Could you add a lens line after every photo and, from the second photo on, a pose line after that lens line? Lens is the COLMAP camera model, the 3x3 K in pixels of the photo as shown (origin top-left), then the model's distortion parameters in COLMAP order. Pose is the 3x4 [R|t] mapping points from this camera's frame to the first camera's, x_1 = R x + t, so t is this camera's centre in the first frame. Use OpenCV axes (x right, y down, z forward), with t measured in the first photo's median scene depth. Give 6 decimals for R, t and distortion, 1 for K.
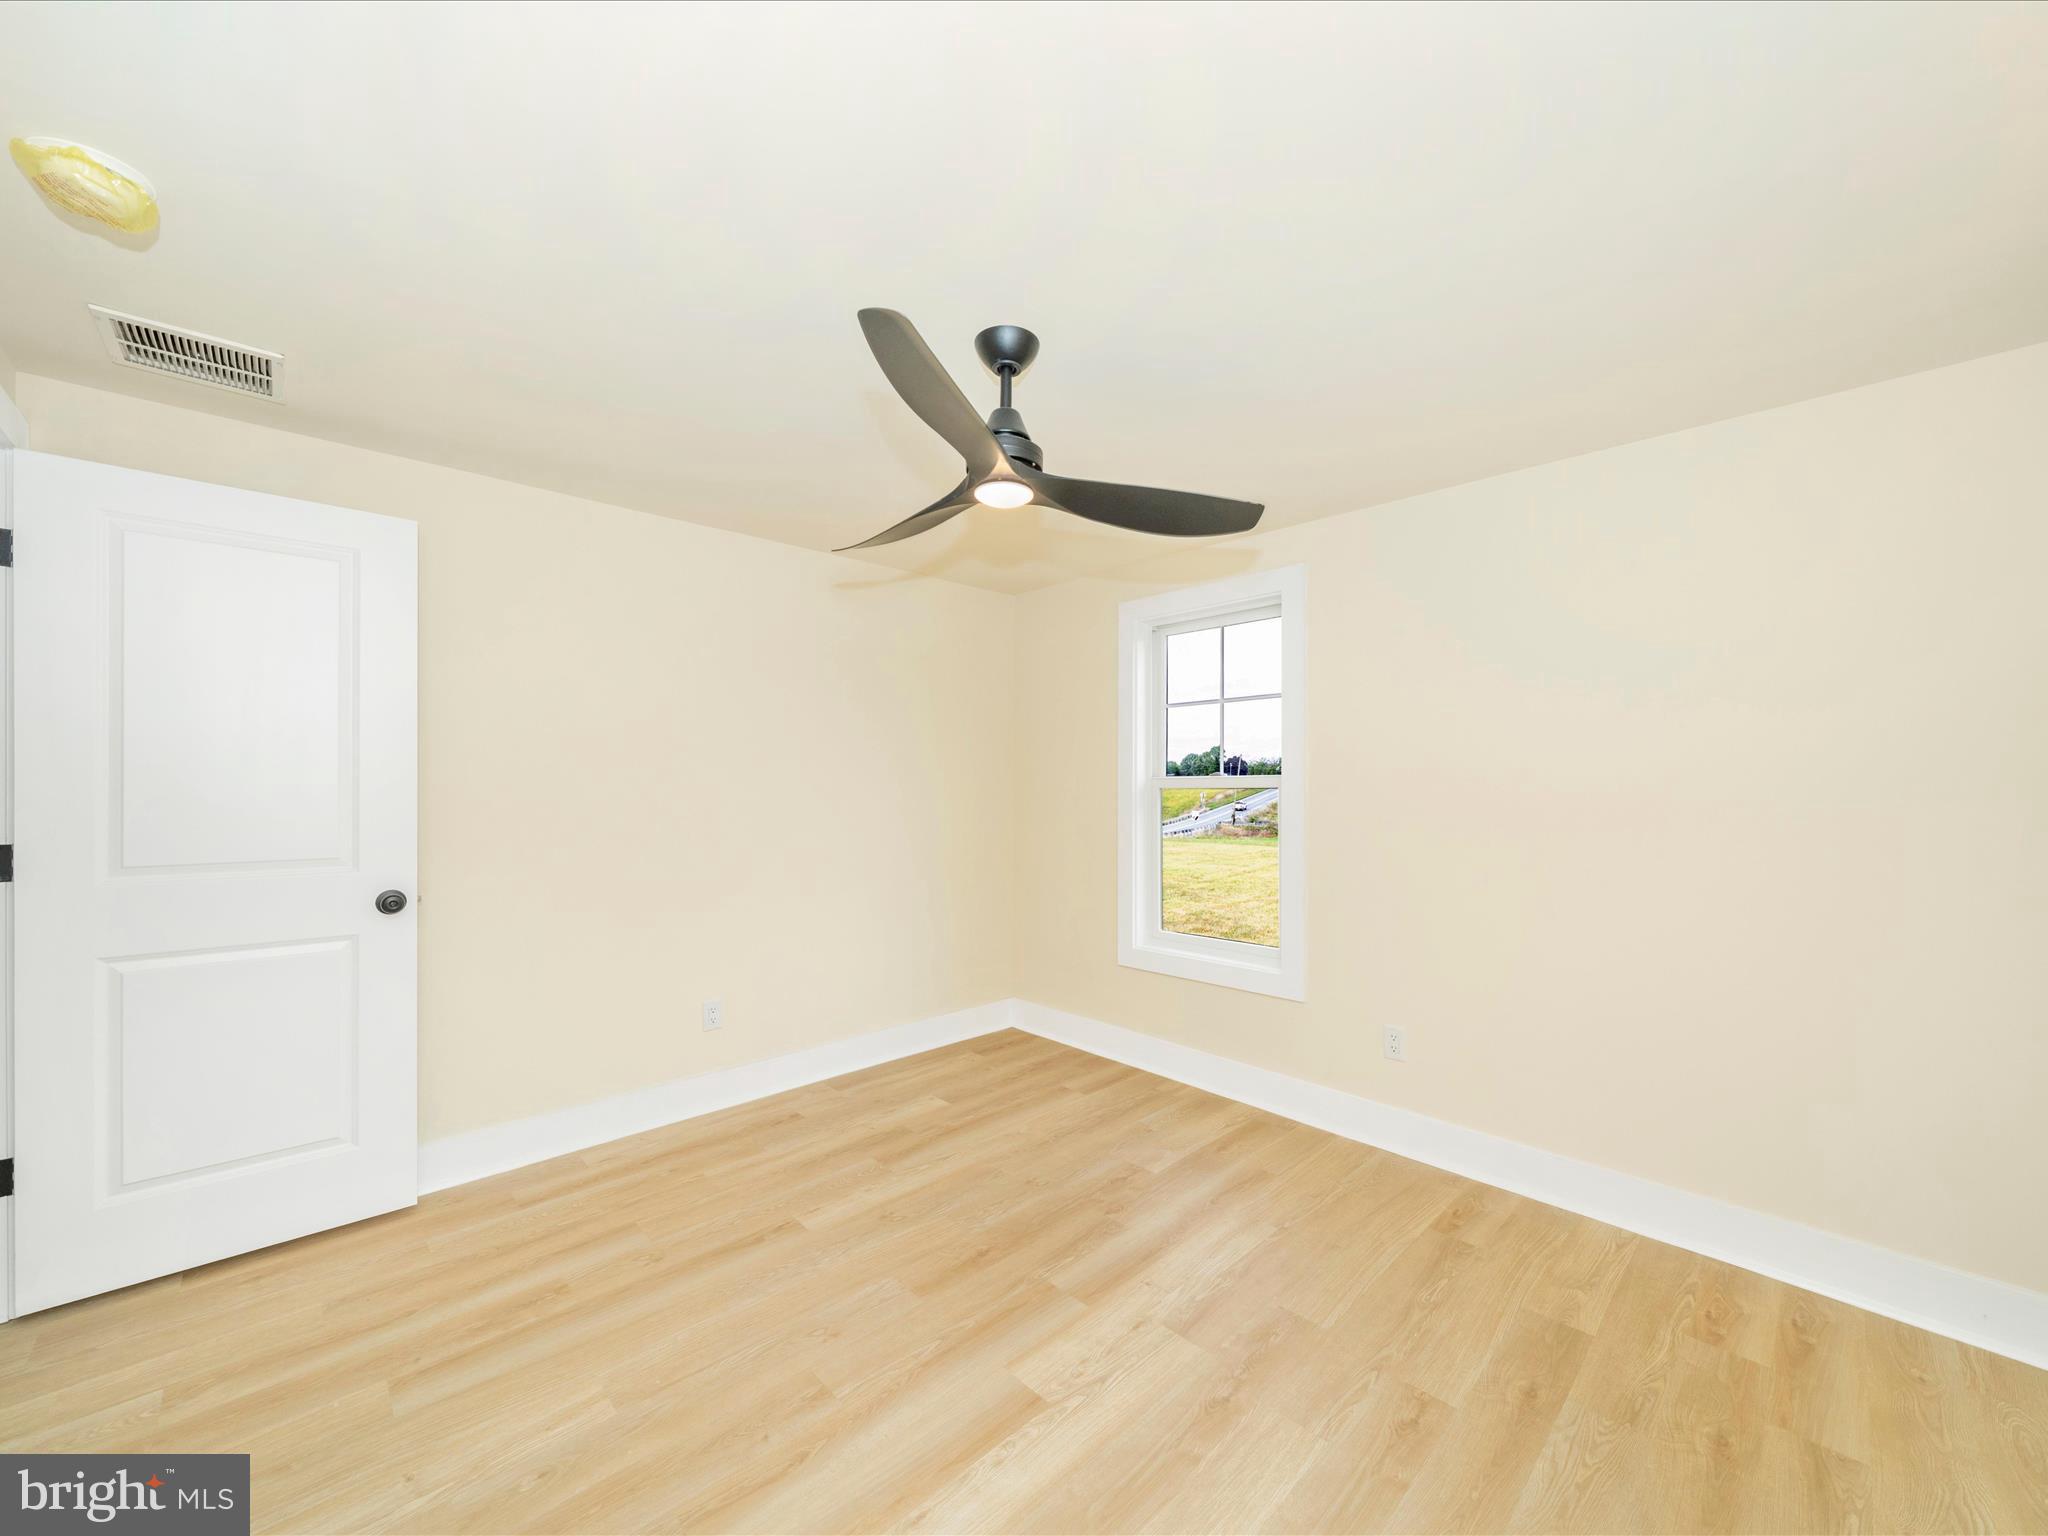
lens RADIAL K [[796.1, 0, 1018.1], [0, 796.1, 774.4], [0, 0, 1]] dist [-0.001158, -0.000330]
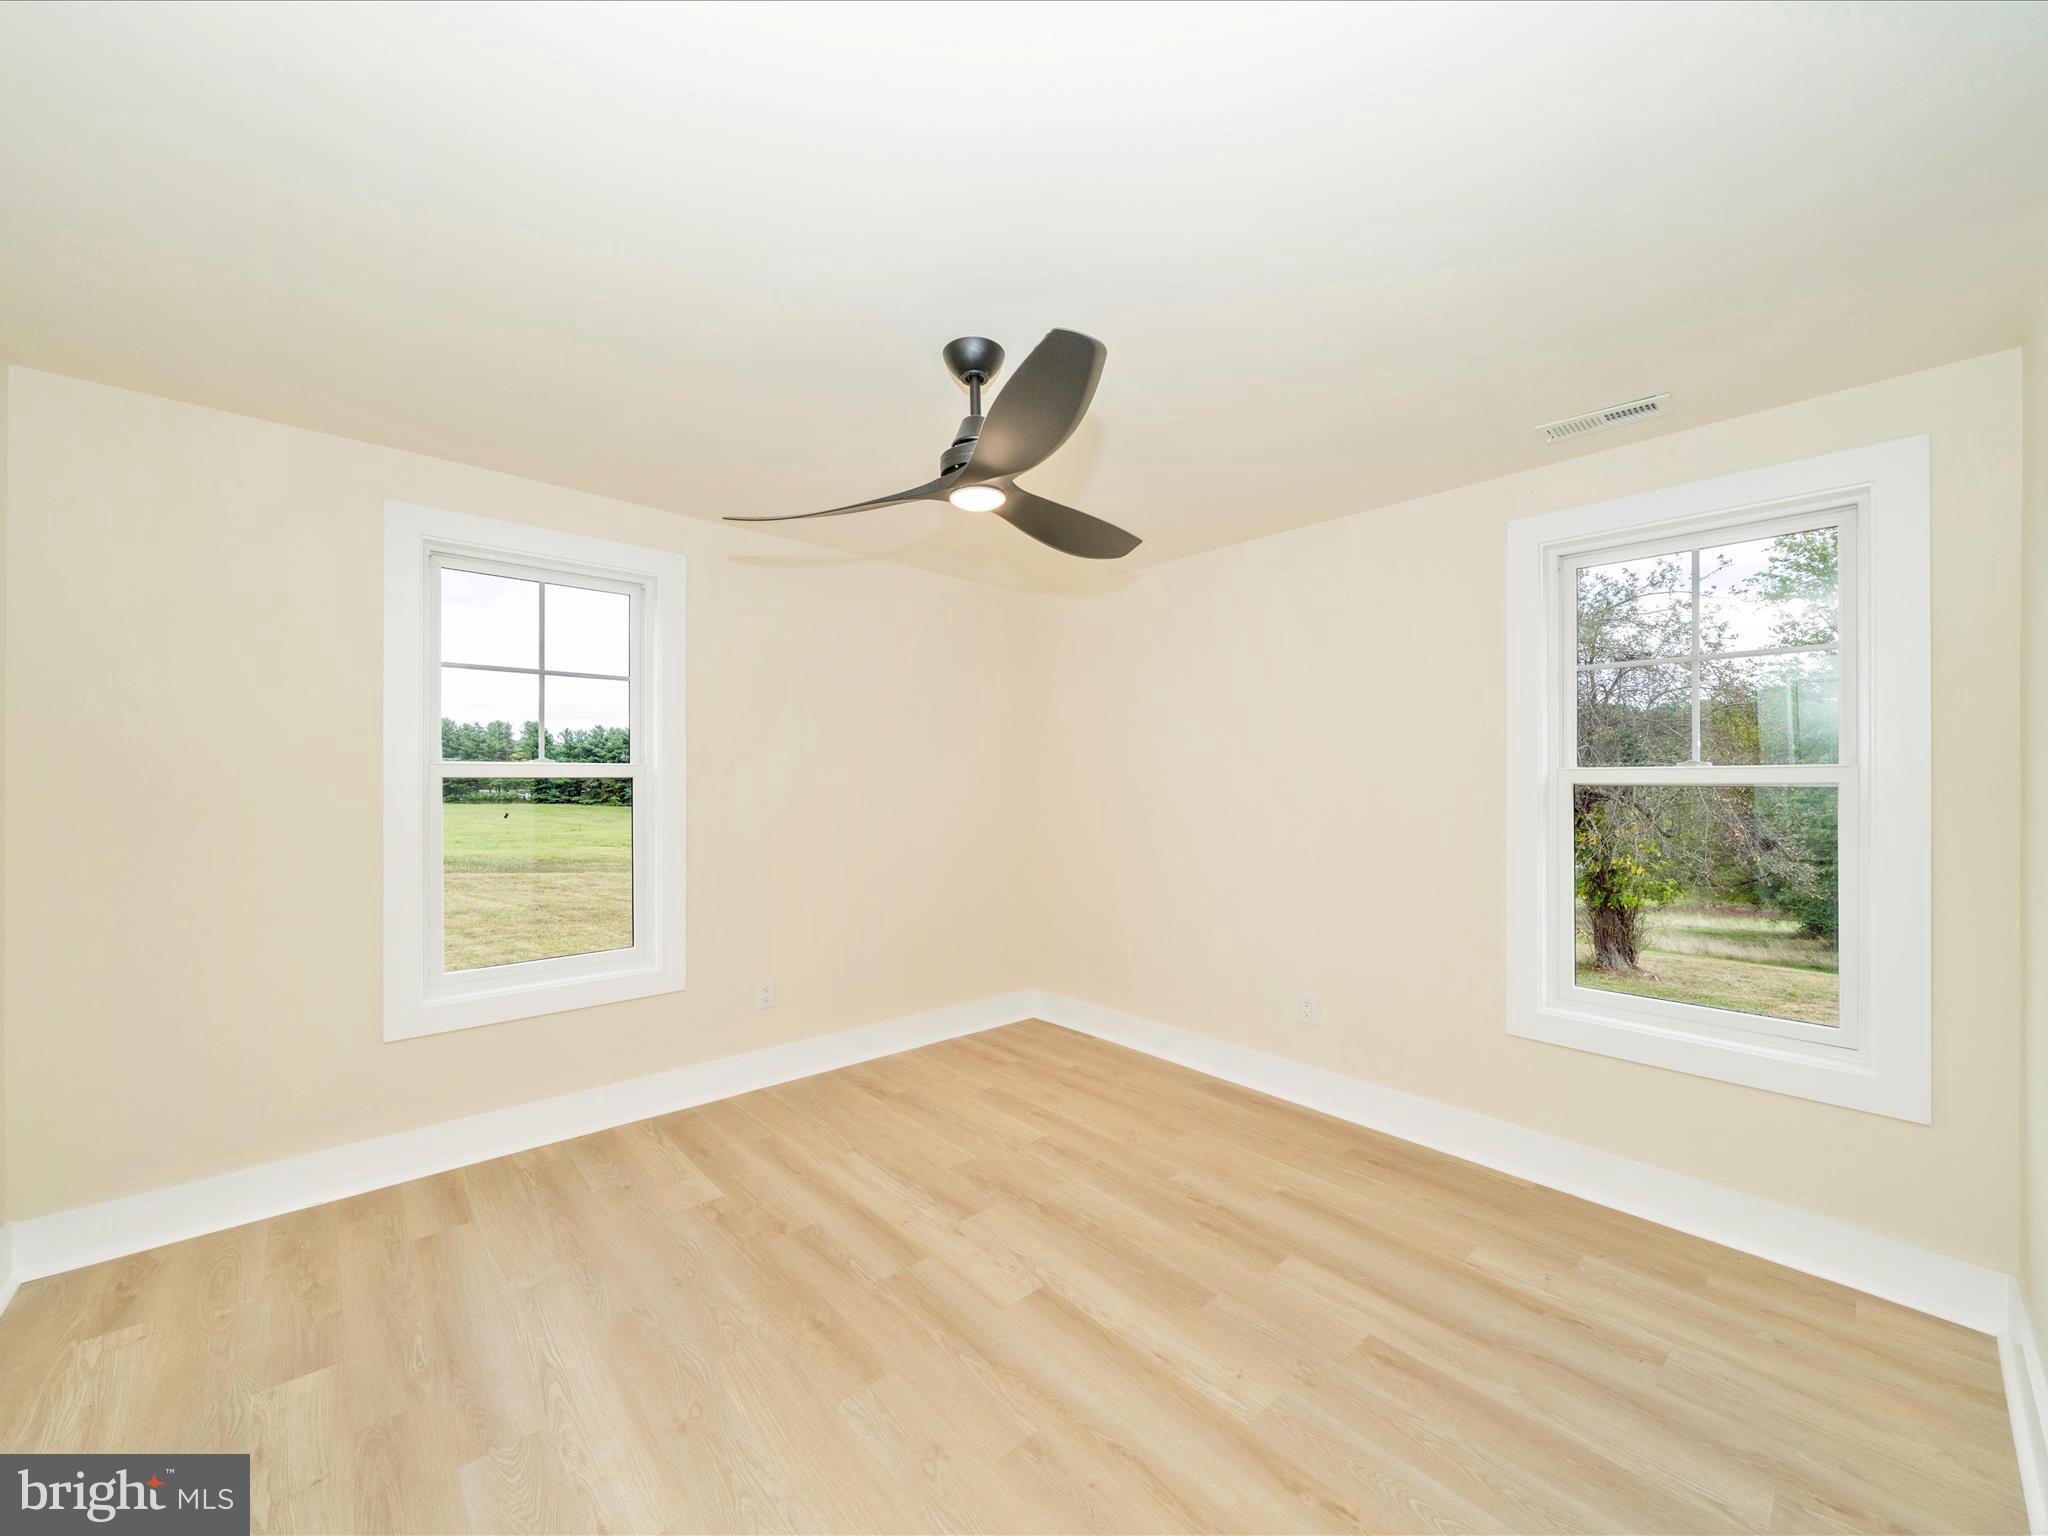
lens RADIAL K [[796.1, 0, 1018.1], [0, 796.1, 774.4], [0, 0, 1]] dist [-0.001158, -0.000330]
pose [[0.020087, 0.006349, 0.999778, -0.803392], [-0.017516, 0.999829, -0.005997, 0.015267], [-0.999645, -0.017392, 0.020195, 0.702271]]
